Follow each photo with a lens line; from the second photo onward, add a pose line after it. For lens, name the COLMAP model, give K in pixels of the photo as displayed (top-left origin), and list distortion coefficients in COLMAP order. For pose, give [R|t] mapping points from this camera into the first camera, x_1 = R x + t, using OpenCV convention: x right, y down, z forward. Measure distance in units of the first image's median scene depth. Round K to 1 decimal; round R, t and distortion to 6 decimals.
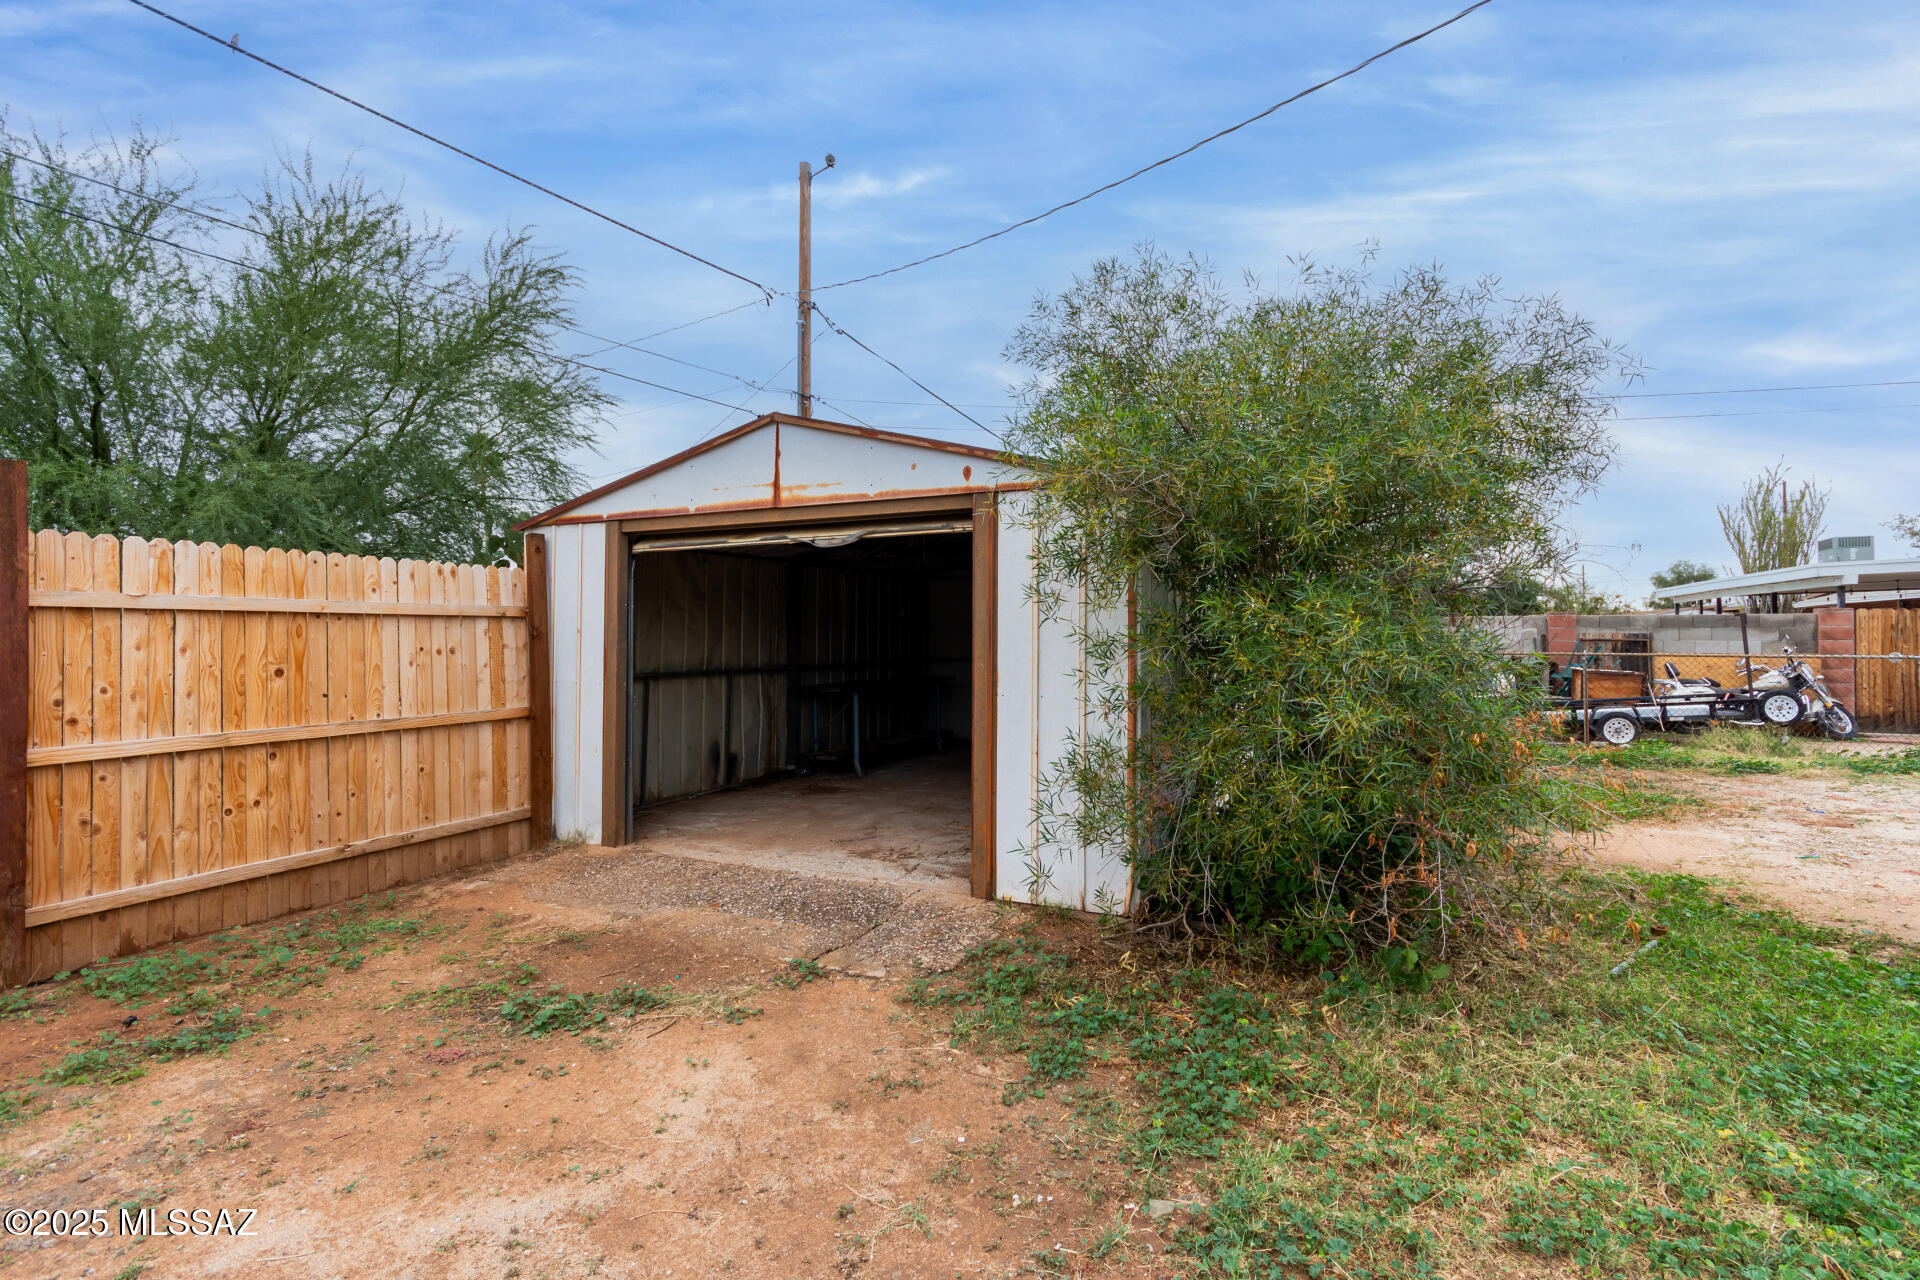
lens RADIAL K [[863.1, 0, 962.0], [0, 863.1, 632.0], [0, 0, 1]] dist [0.001953, 0.000560]
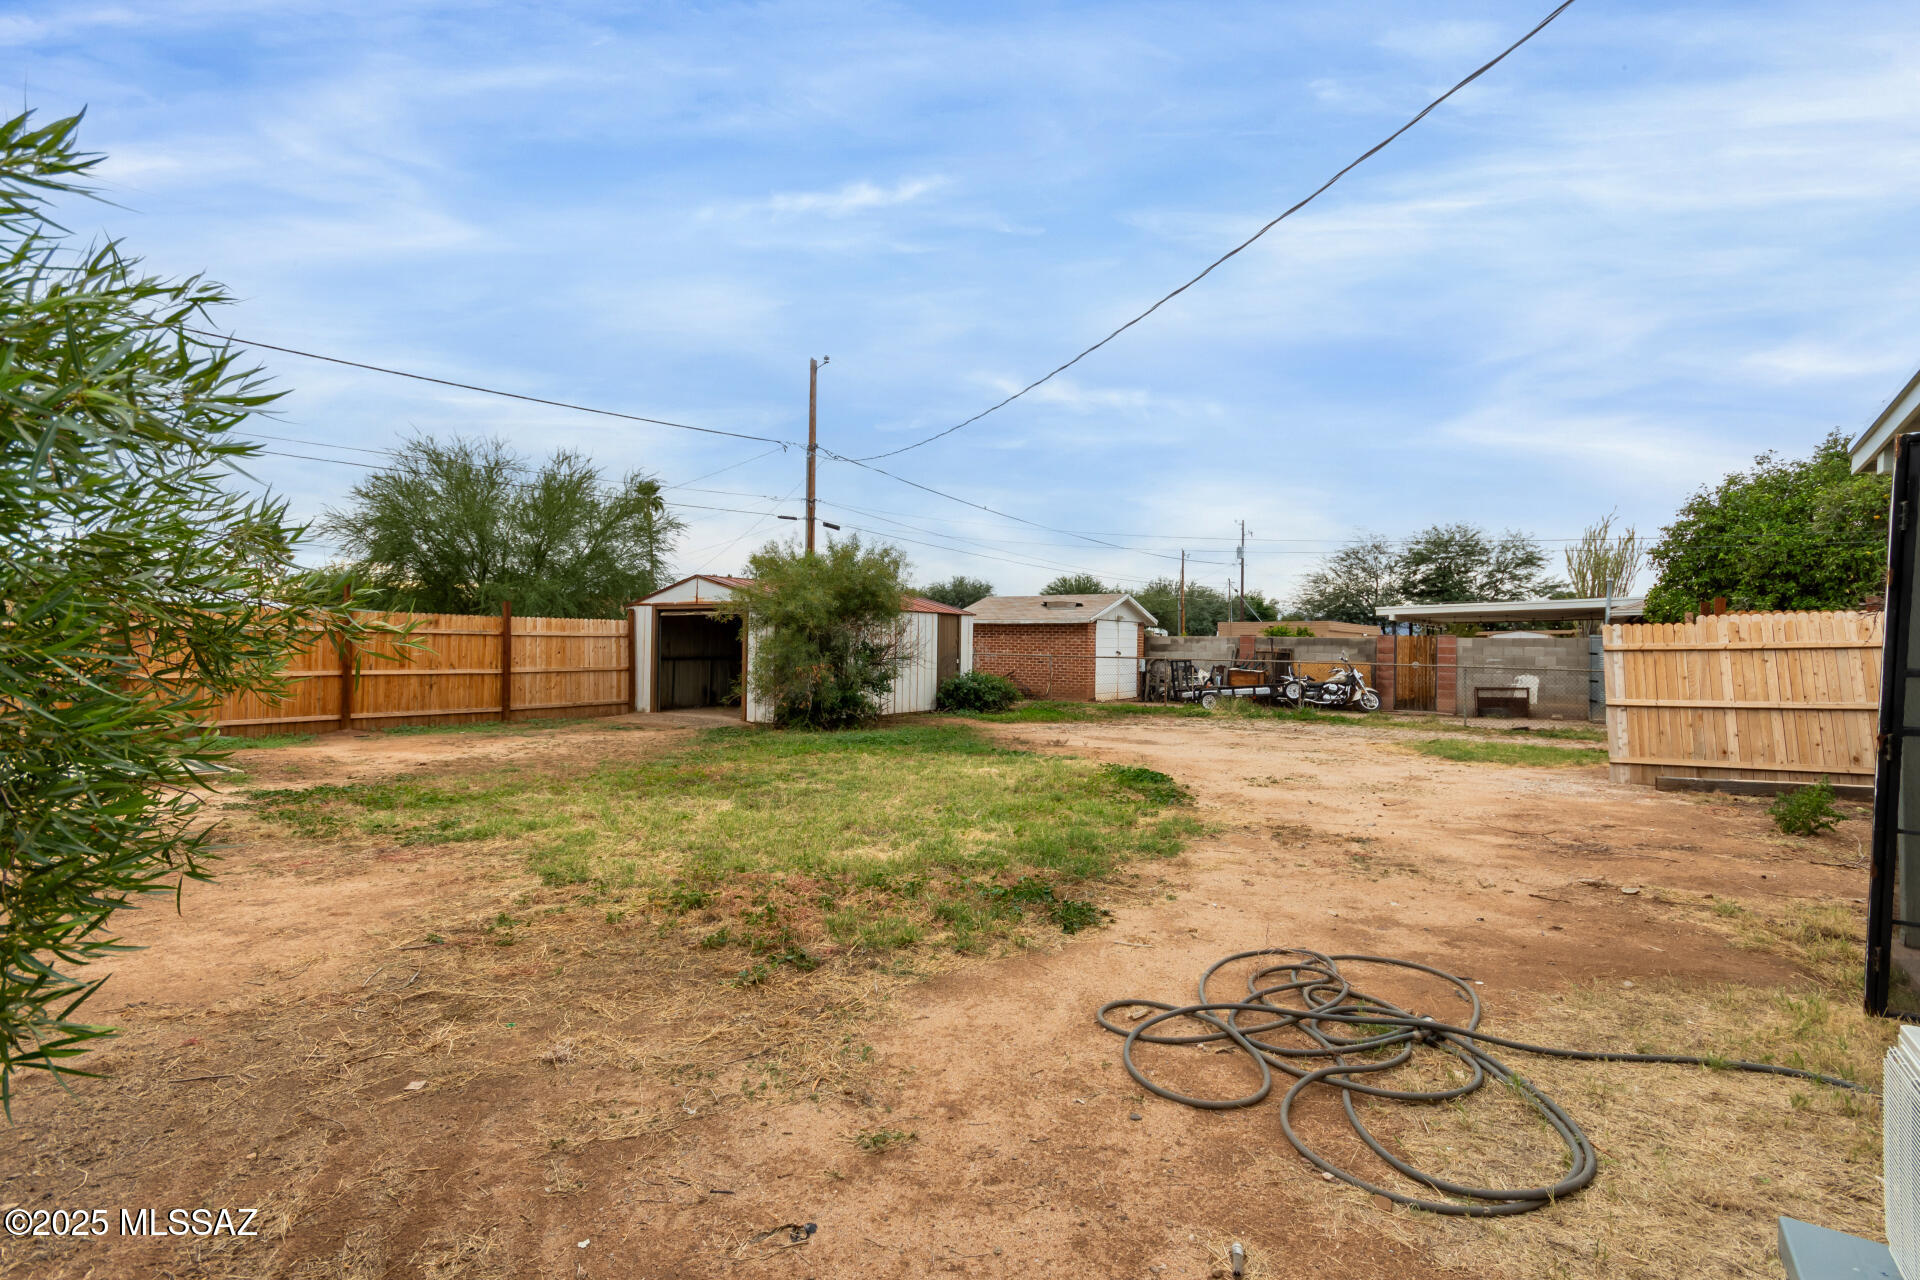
lens RADIAL K [[863.1, 0, 961.5], [0, 863.1, 652.8], [0, 0, 1]] dist [0.001953, 0.000560]
pose [[0.985526, 0.013738, -0.168965, 1.130518], [-0.011505, 0.999833, 0.014188, -0.016904], [0.169132, -0.012039, 0.985520, -1.738572]]
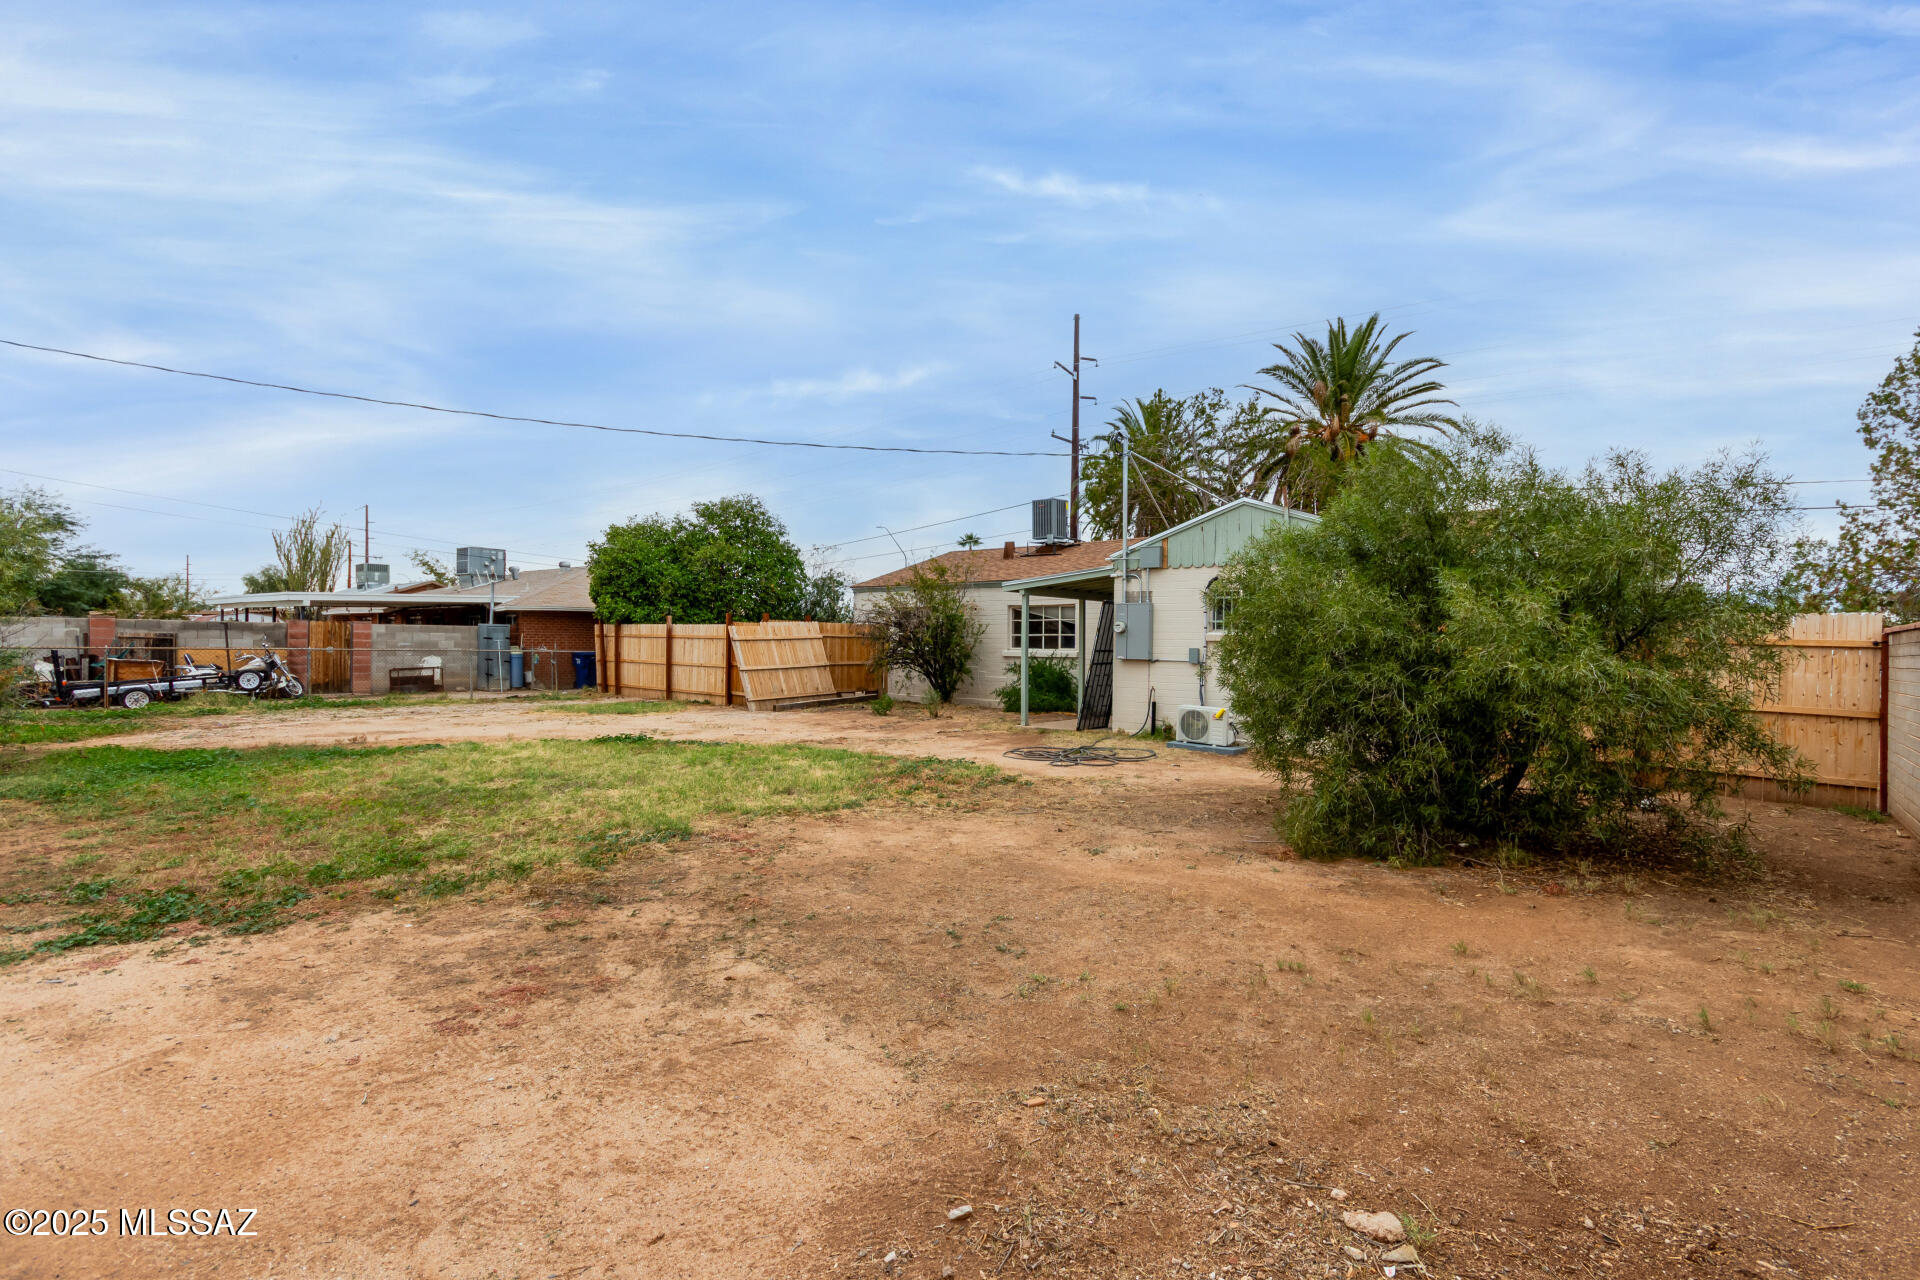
lens RADIAL K [[863.1, 0, 956.6], [0, 863.1, 646.5], [0, 0, 1]] dist [0.001953, 0.000560]
pose [[0.217878, -0.000344, 0.975976, -0.713581], [-0.019271, 0.999803, 0.004655, -0.019240], [-0.975786, -0.019822, 0.217829, -1.303901]]
